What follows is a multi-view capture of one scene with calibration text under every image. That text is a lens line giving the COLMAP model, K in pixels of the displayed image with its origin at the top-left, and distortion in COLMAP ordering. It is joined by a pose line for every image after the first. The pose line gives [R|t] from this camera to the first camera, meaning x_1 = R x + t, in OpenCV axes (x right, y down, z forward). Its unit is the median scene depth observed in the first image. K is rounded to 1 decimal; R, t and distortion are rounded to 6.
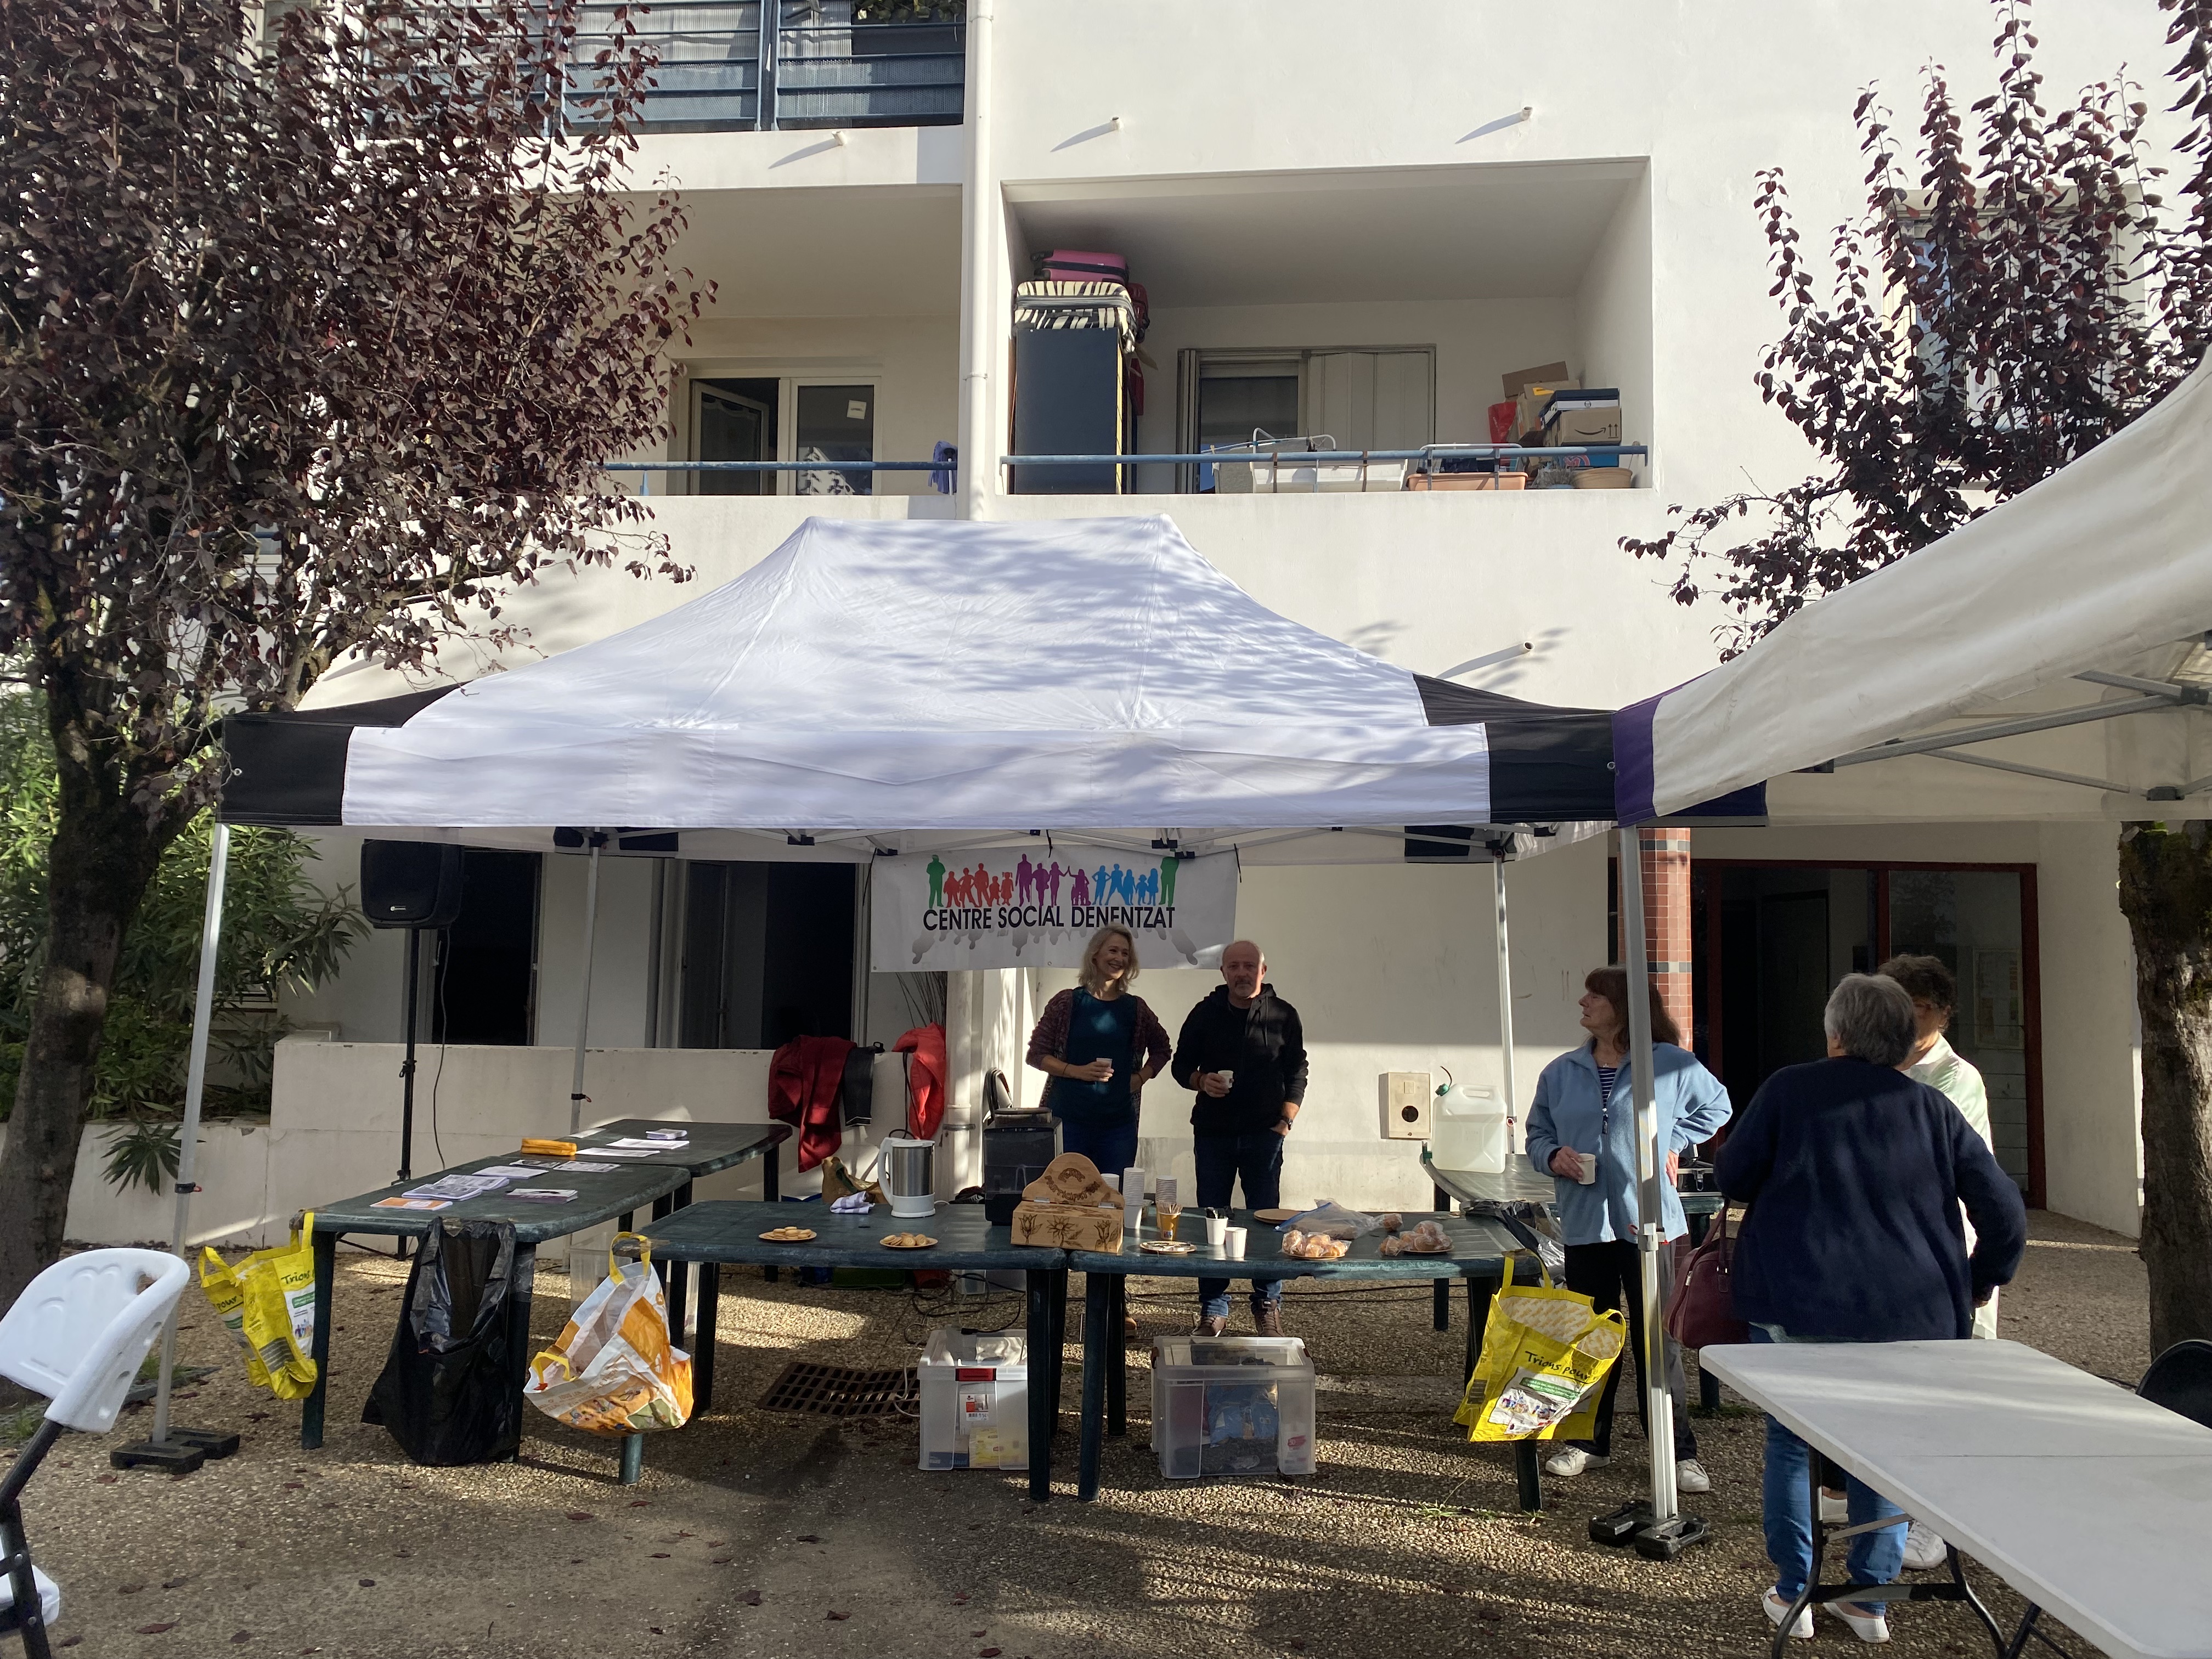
lens RADIAL K [[1680.8, 0, 1116.9], [0, 1680.8, 818.1], [0, 0, 1]] dist [0.021284, -0.008941]
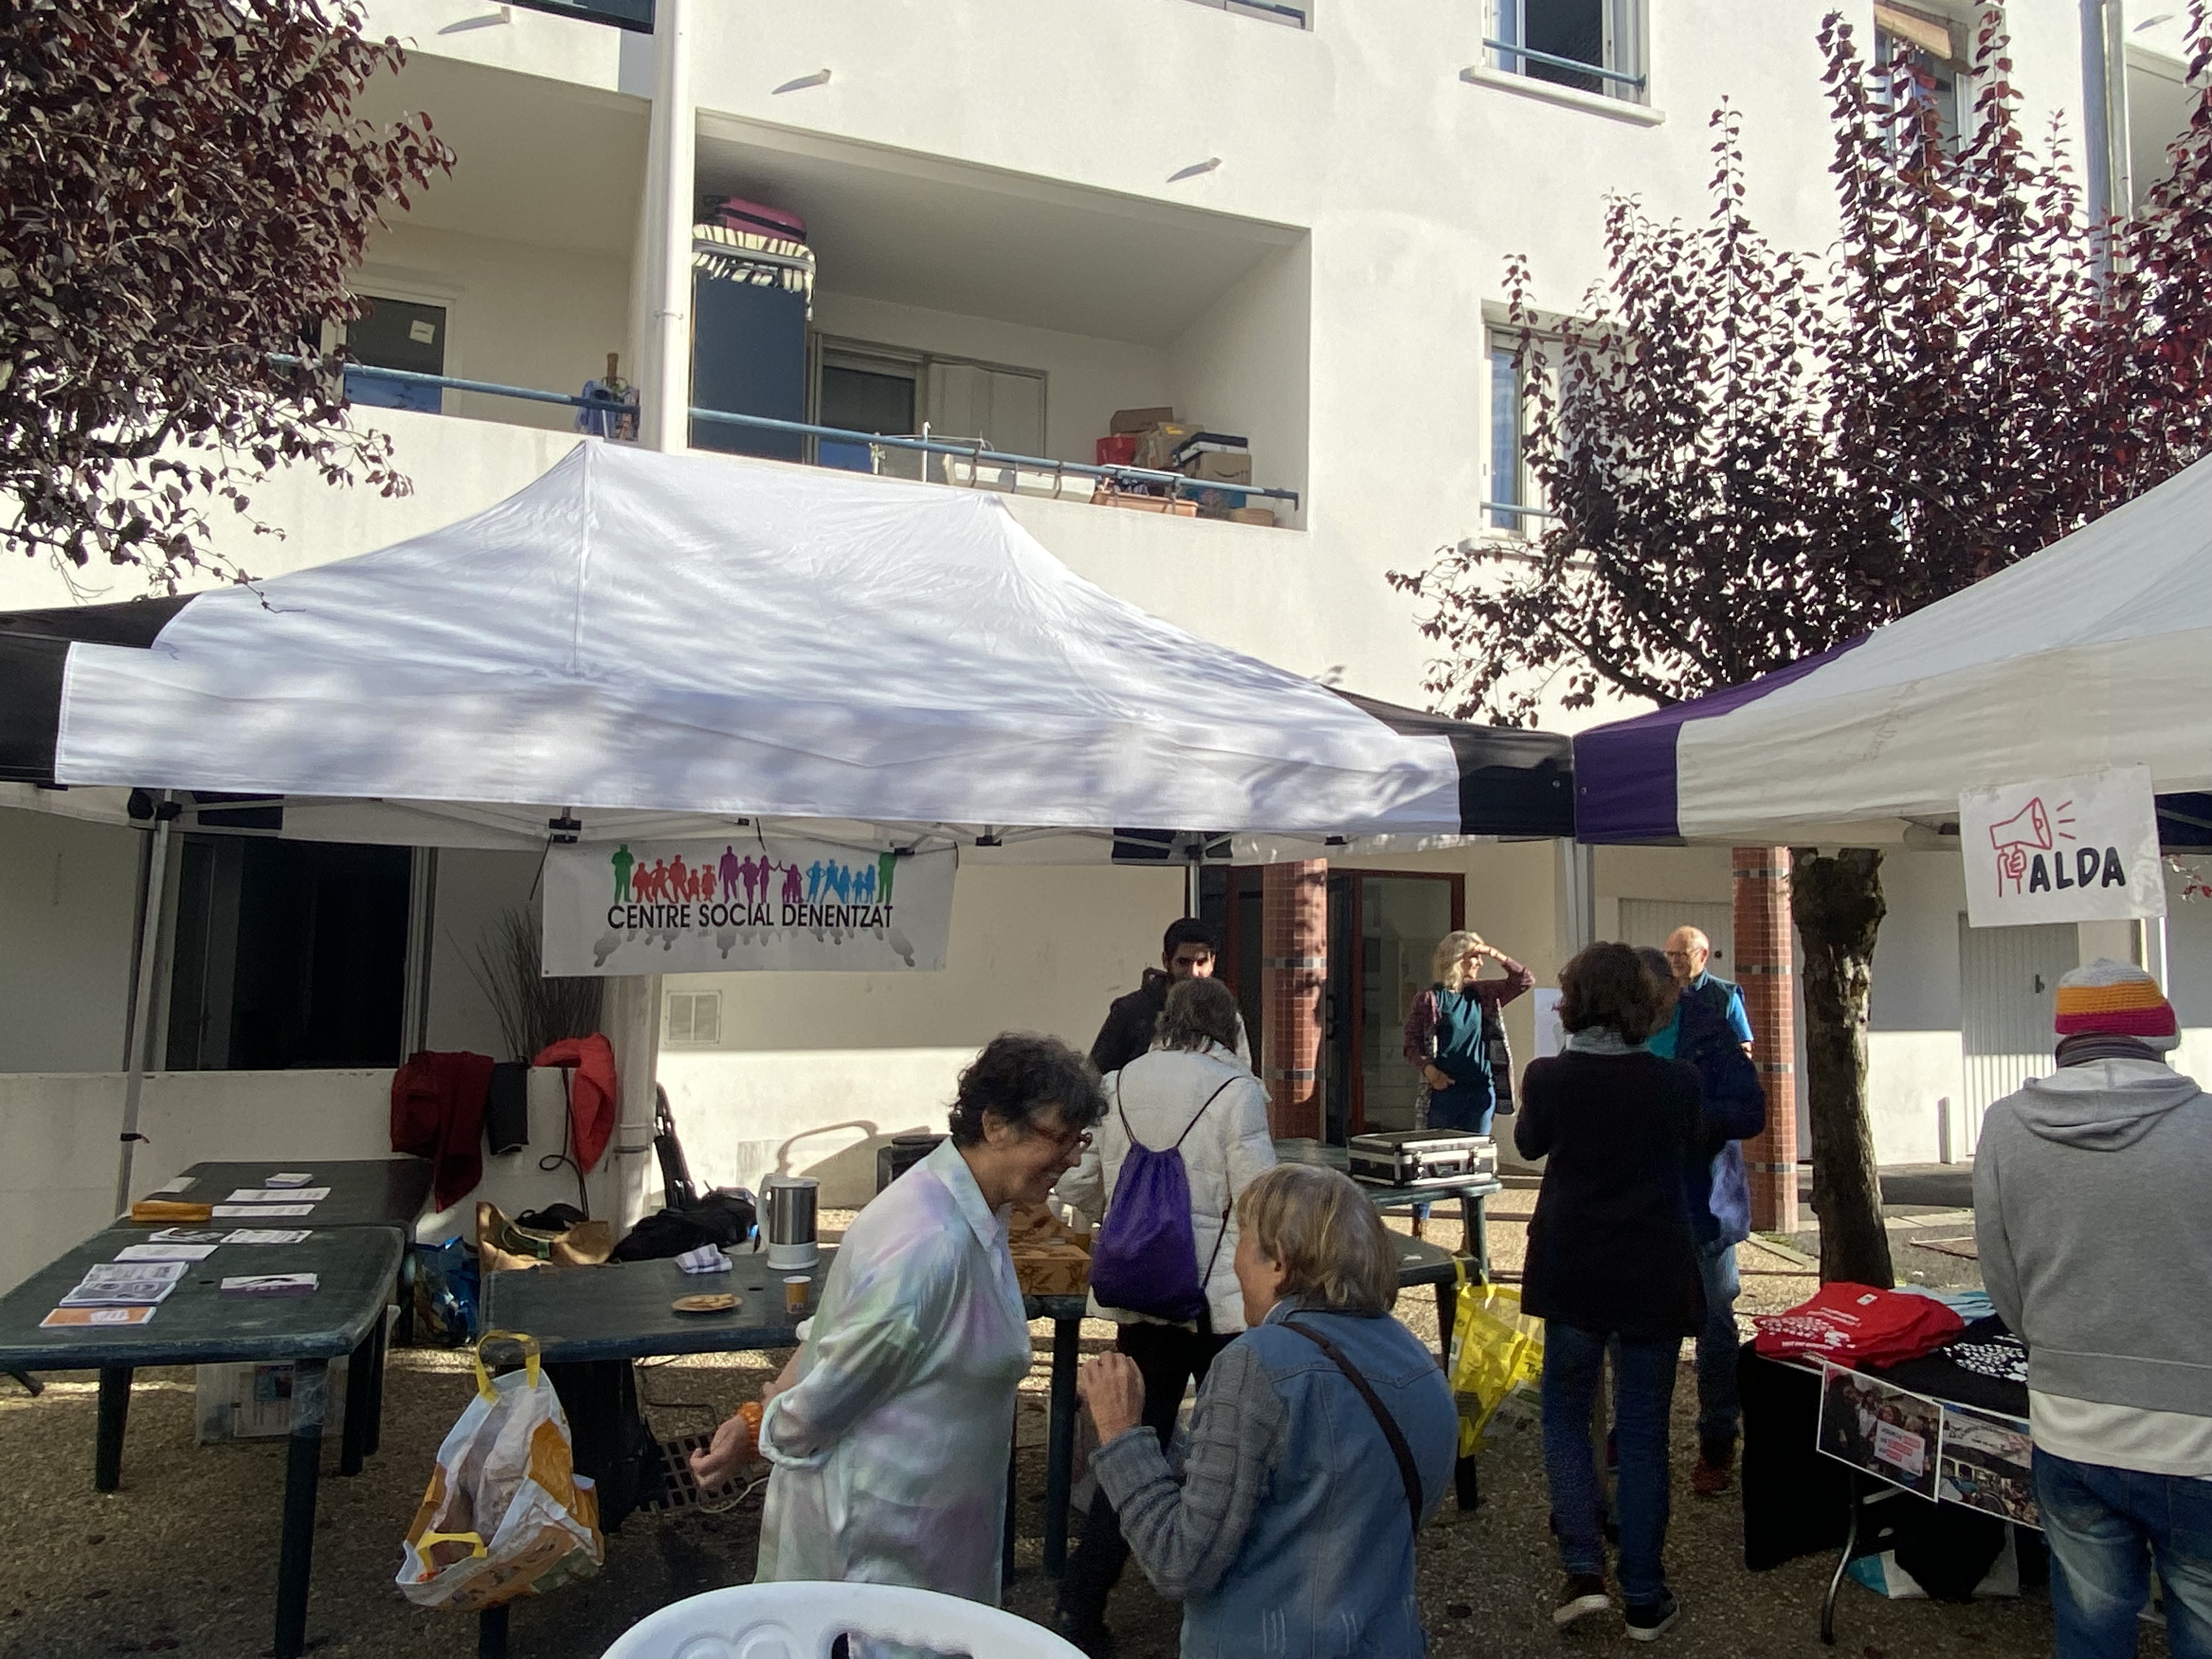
lens RADIAL K [[1498.9, 0, 1119.2], [0, 1498.9, 829.0], [0, 0, 1]] dist [0.039806, -0.043470]
pose [[0.897975, 0.033789, 0.438748, -0.222028], [-0.037220, 0.999307, -0.000781, 0.004780], [-0.438470, -0.015629, 0.898610, 0.170042]]
